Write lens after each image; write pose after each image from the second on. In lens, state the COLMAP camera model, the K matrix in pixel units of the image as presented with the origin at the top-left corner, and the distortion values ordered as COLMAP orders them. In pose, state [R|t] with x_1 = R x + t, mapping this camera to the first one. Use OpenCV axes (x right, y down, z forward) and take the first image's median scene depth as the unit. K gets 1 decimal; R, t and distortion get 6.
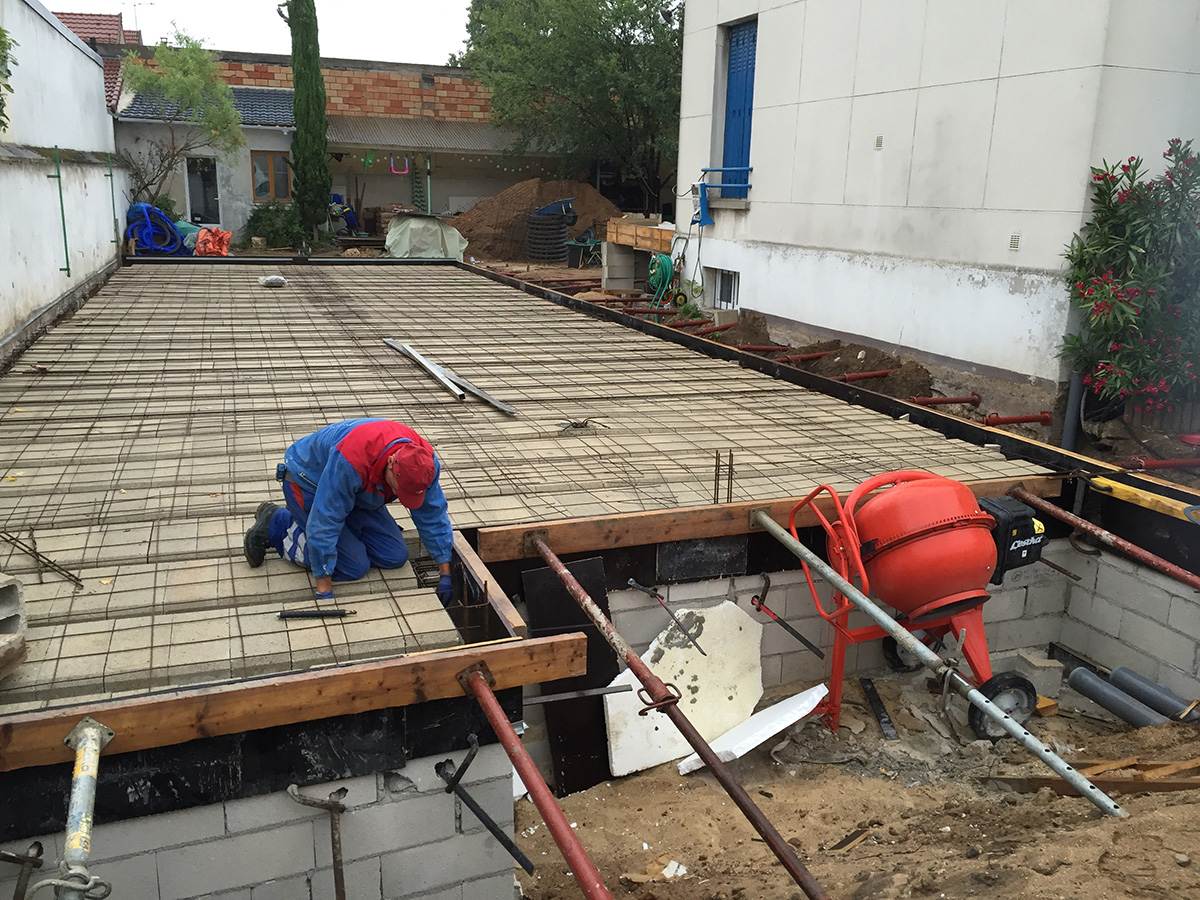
lens RADIAL K [[1021.5, 0, 610.5], [0, 1021.5, 457.0], [0, 0, 1]] dist [0.044098, -0.030118]
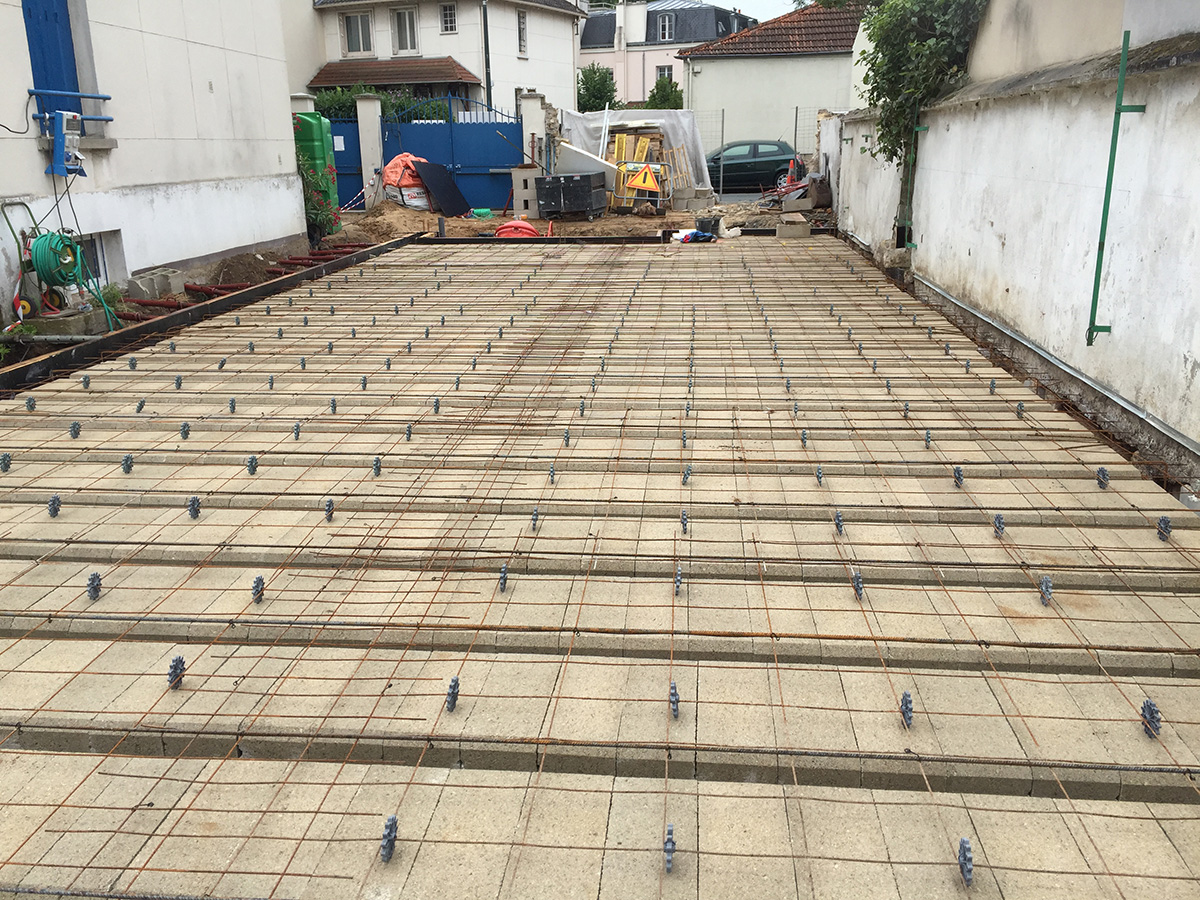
lens RADIAL K [[1021.5, 0, 602.9], [0, 1021.5, 452.1], [0, 0, 1]] dist [0.044098, -0.030118]
pose [[-0.899913, -0.139153, 0.413272, -0.294977], [0.100339, 0.856211, 0.506788, -0.209585], [-0.424369, 0.497533, -0.756553, 0.802772]]
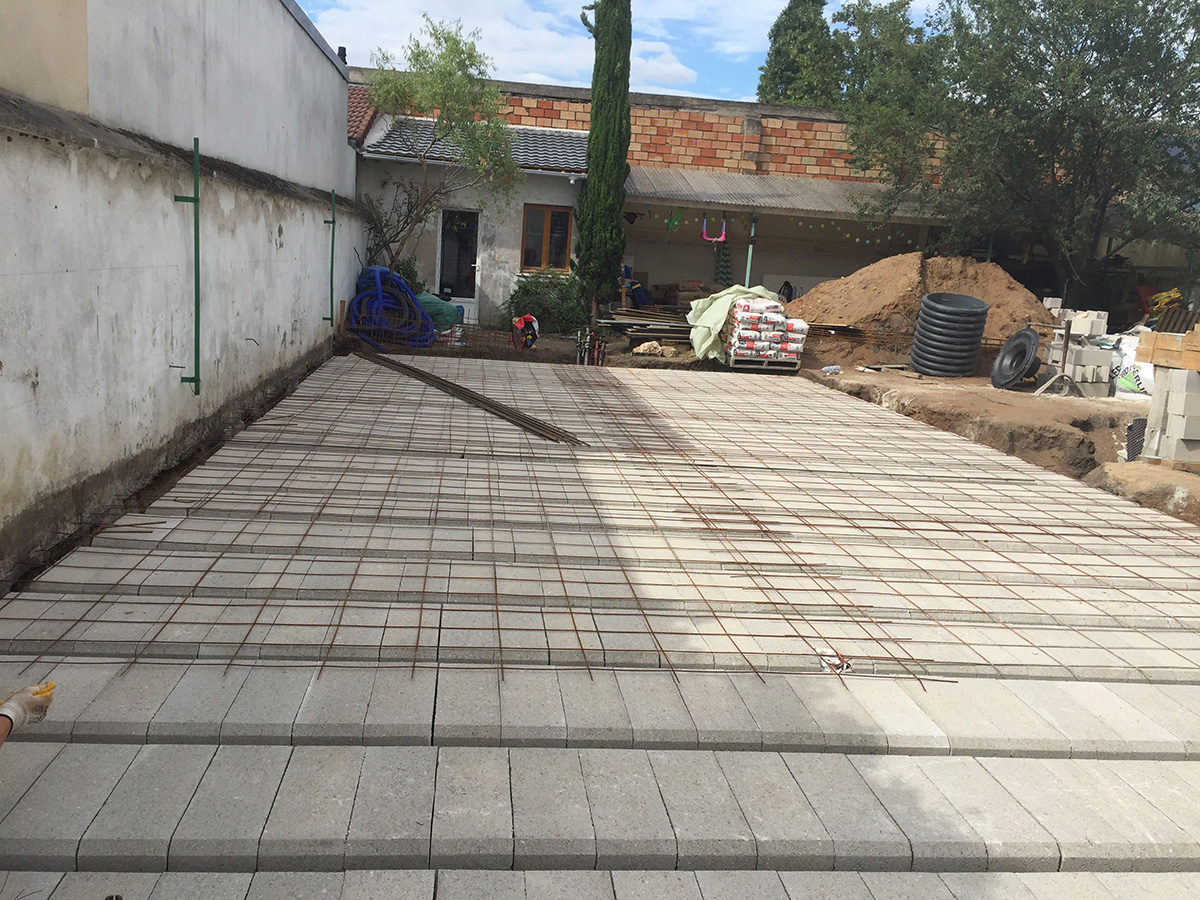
lens RADIAL K [[1021.5, 0, 602.8], [0, 1021.5, 448.8], [0, 0, 1]] dist [0.044098, -0.030118]
pose [[0.973735, 0.079601, -0.213316, -0.122674], [-0.097293, 0.992519, -0.073751, -0.072749], [0.205850, 0.092568, 0.974196, 0.308113]]
